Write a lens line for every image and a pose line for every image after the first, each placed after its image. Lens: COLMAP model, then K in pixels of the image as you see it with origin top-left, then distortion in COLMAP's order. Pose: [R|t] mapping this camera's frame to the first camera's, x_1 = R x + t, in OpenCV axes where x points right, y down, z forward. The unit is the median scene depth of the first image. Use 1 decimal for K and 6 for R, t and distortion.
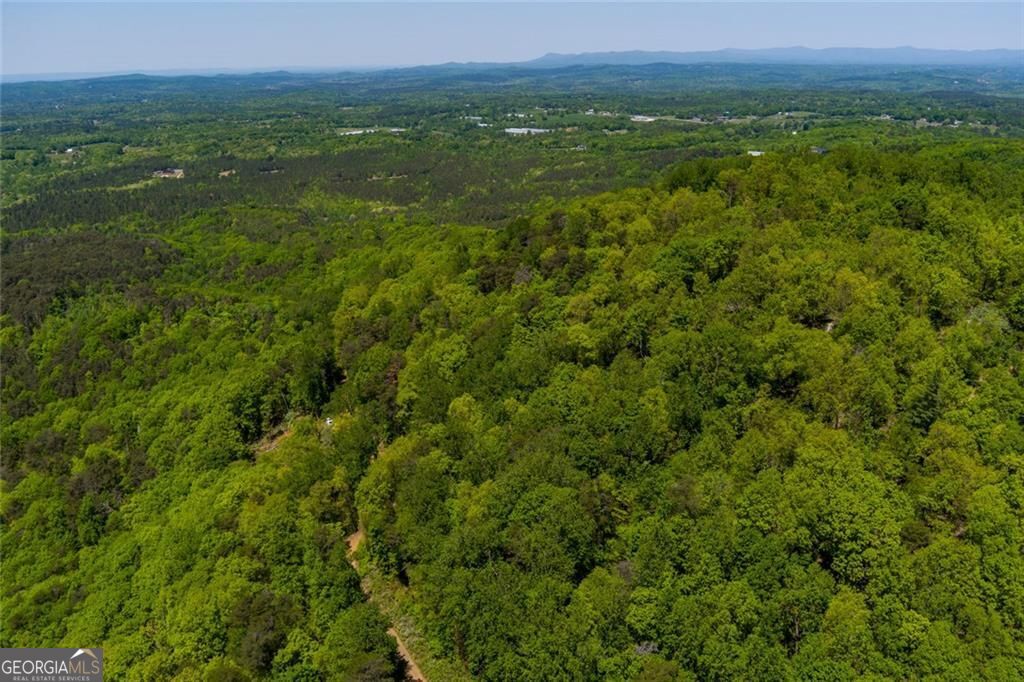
lens RADIAL K [[837.7, 0, 515.0], [0, 837.7, 340.5], [0, 0, 1]] dist [-0.076488, 0.021475]
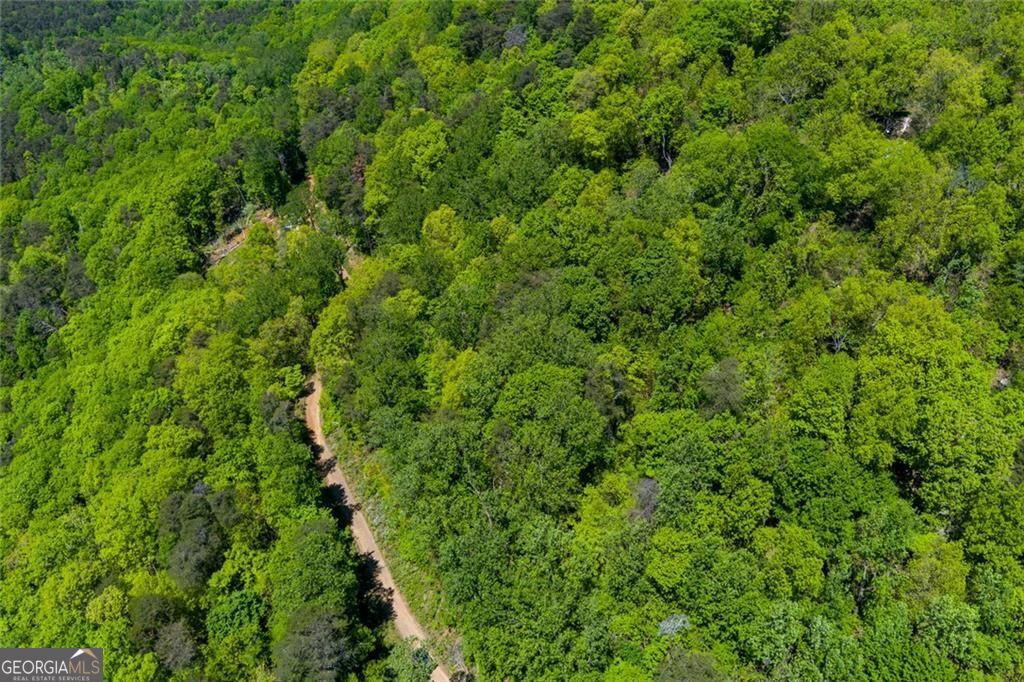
lens RADIAL K [[837.7, 0, 512.8], [0, 837.7, 345.2], [0, 0, 1]] dist [-0.076488, 0.021475]
pose [[0.999959, -0.008689, -0.002423, 0.007625], [0.009012, 0.950956, 0.309196, -0.052084], [-0.000382, -0.309205, 0.950995, 0.176406]]
